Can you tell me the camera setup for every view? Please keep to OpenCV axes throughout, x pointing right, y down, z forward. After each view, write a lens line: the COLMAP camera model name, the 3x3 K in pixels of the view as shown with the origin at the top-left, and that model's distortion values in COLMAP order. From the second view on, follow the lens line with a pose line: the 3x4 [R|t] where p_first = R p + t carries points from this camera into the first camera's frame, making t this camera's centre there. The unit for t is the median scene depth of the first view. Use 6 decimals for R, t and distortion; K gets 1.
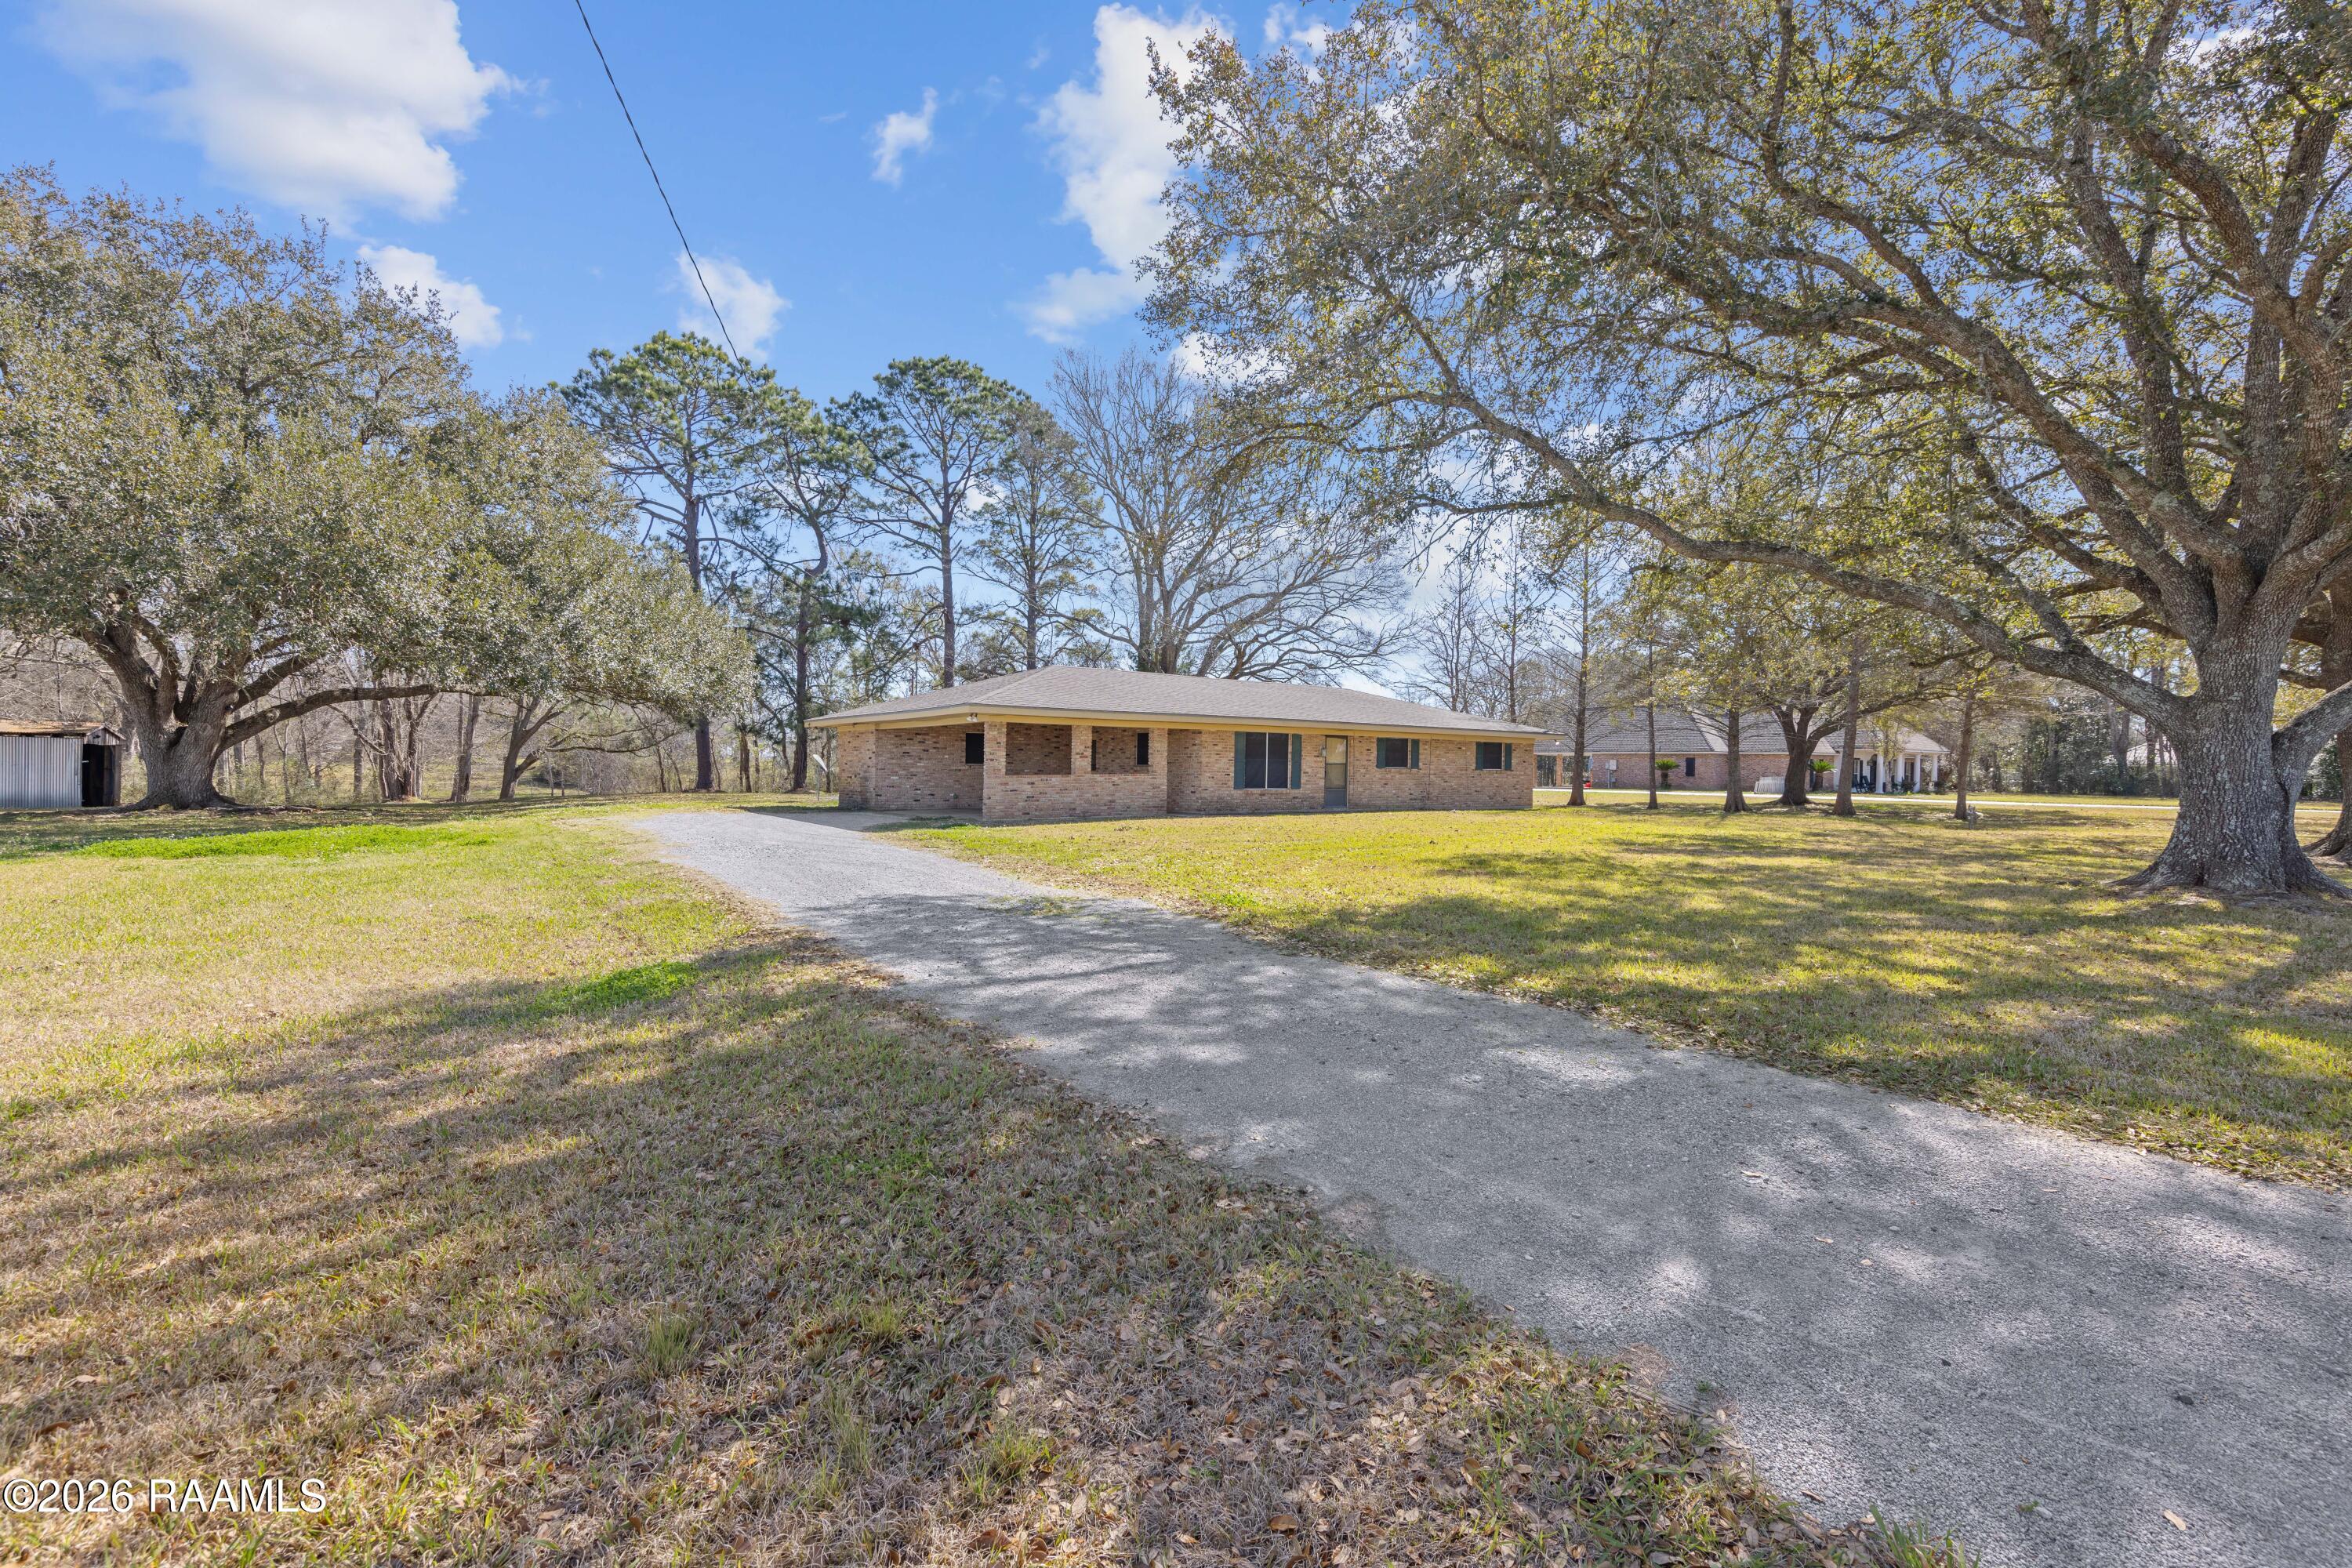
lens RADIAL K [[1085.1, 0, 1174.2], [0, 1085.1, 776.0], [0, 0, 1]] dist [0.002302, 0.000172]
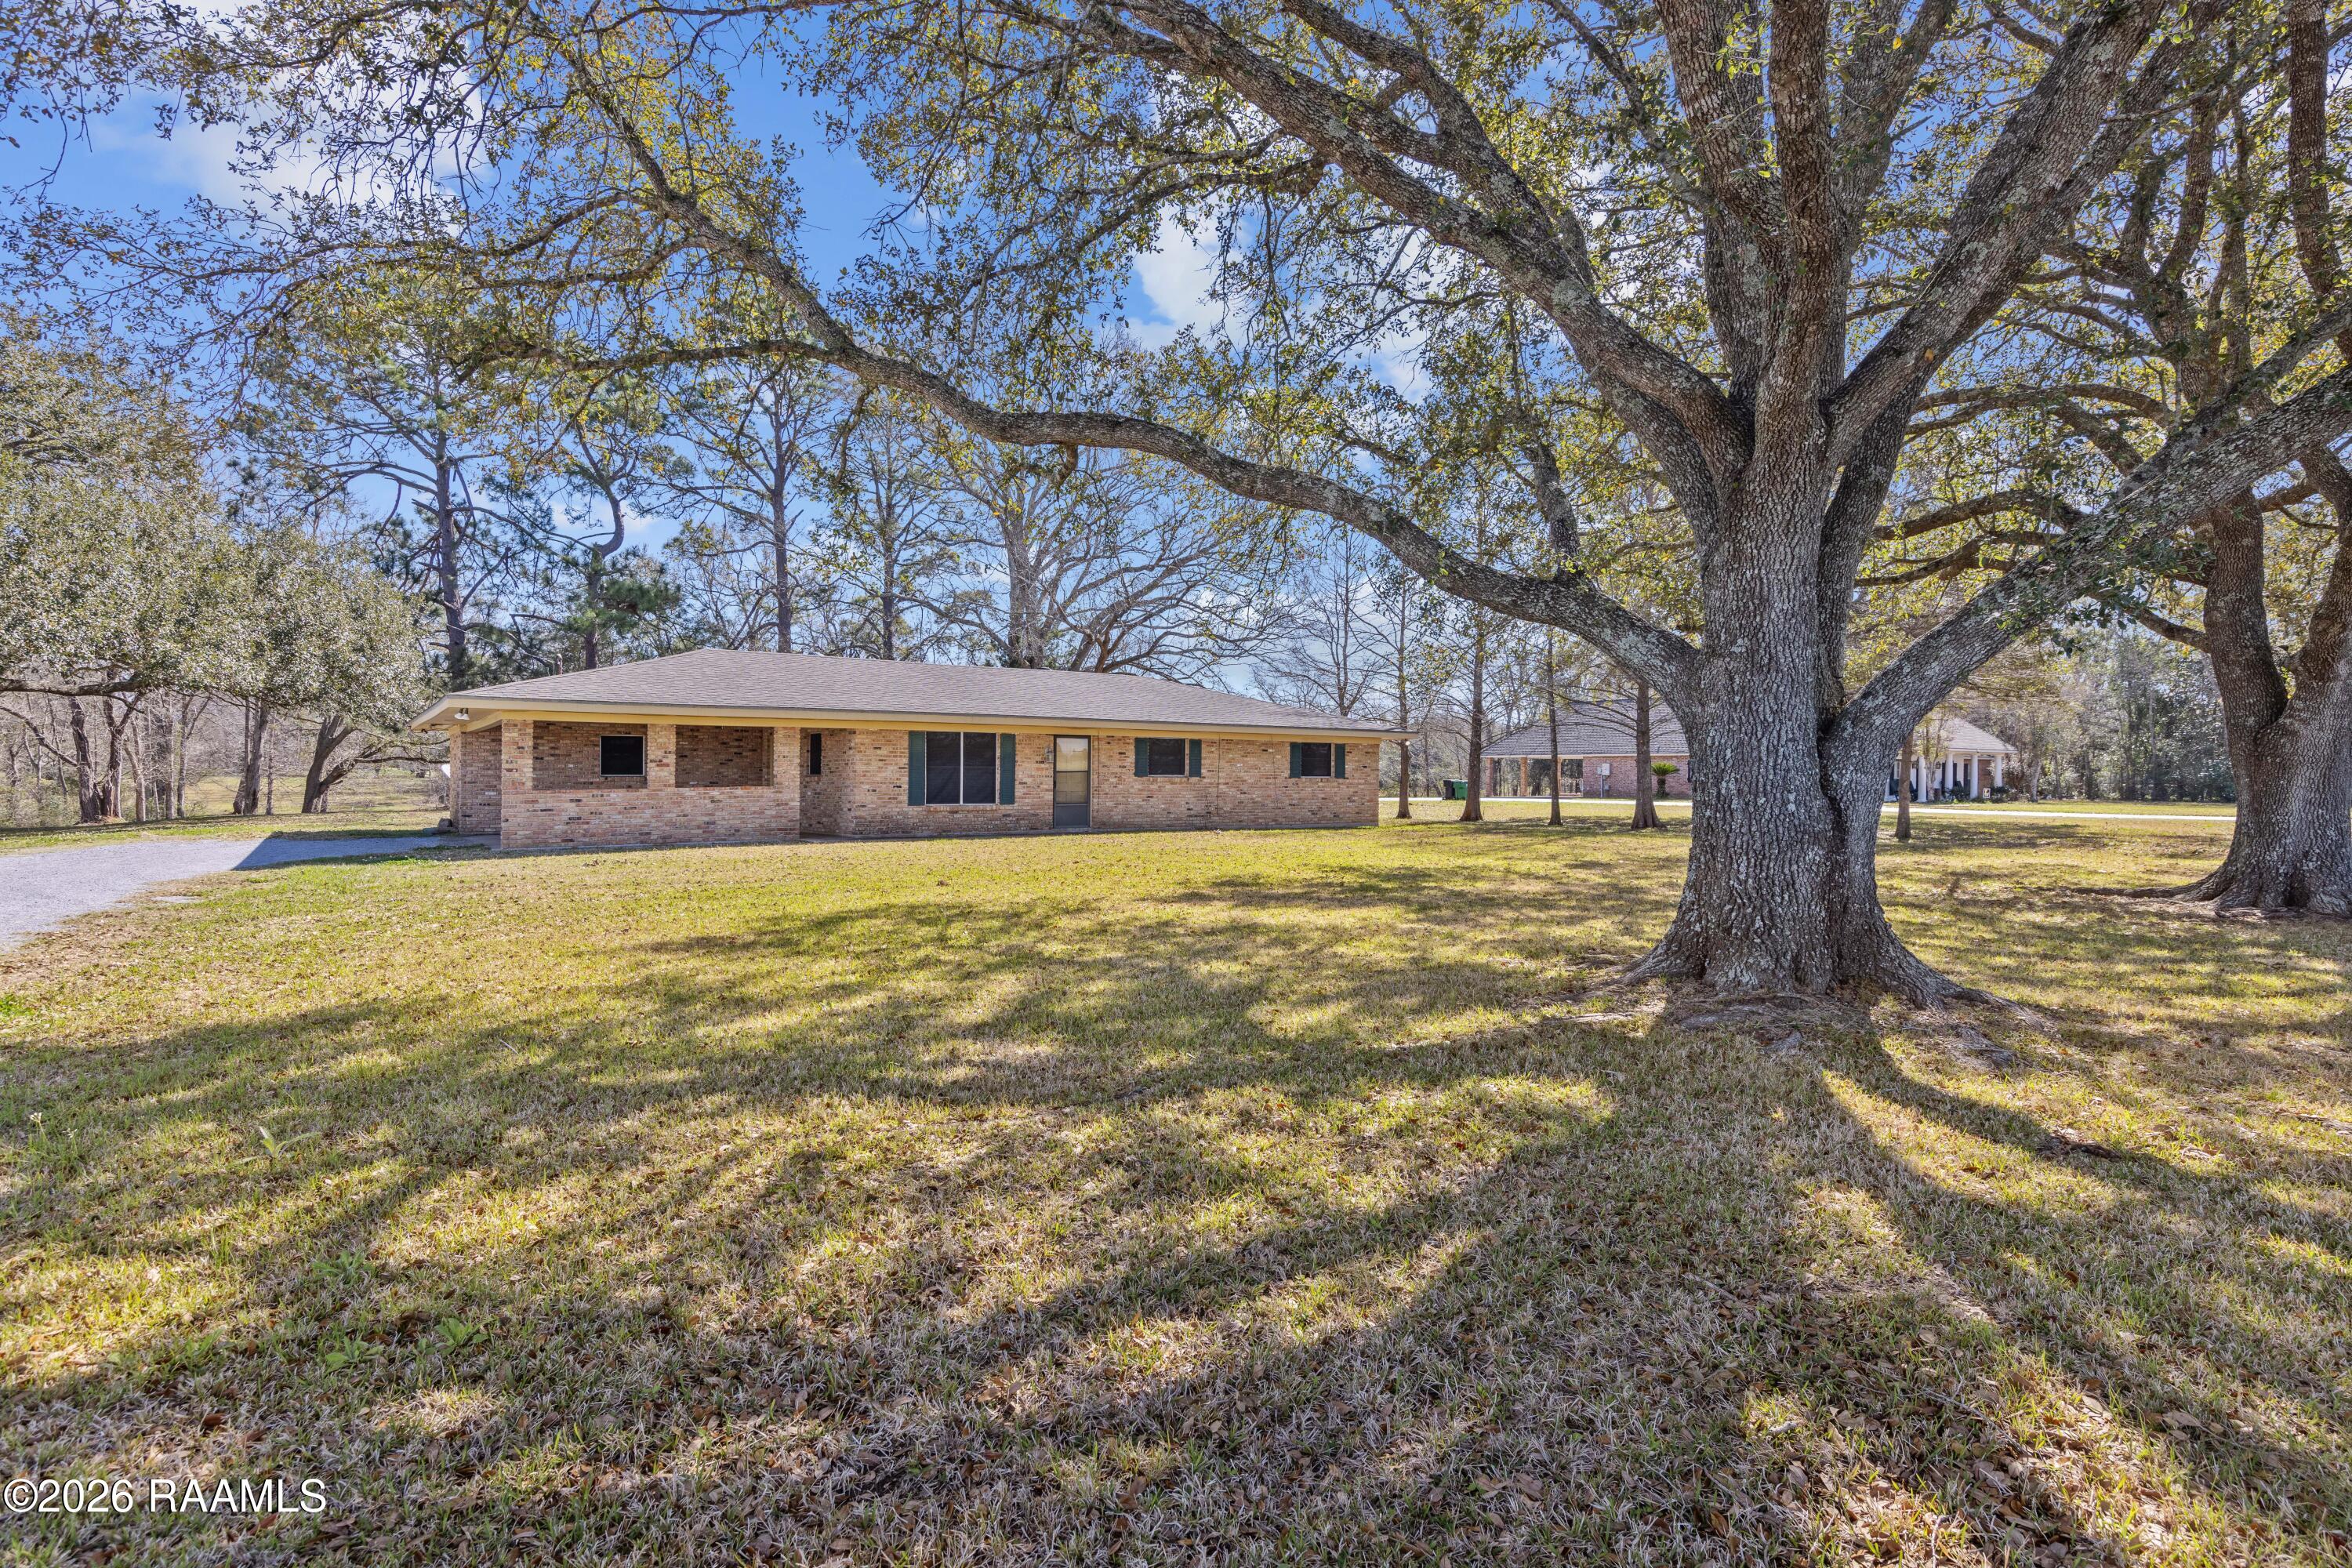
lens RADIAL K [[1210.9, 0, 1182.5], [0, 1210.9, 782.8], [0, 0, 1]] dist [0.002261, 0.000512]
pose [[0.999458, -0.007006, -0.032172, 0.224521], [0.006940, 0.999974, -0.002164, -0.000527], [0.032186, 0.001939, 0.999480, 0.112114]]
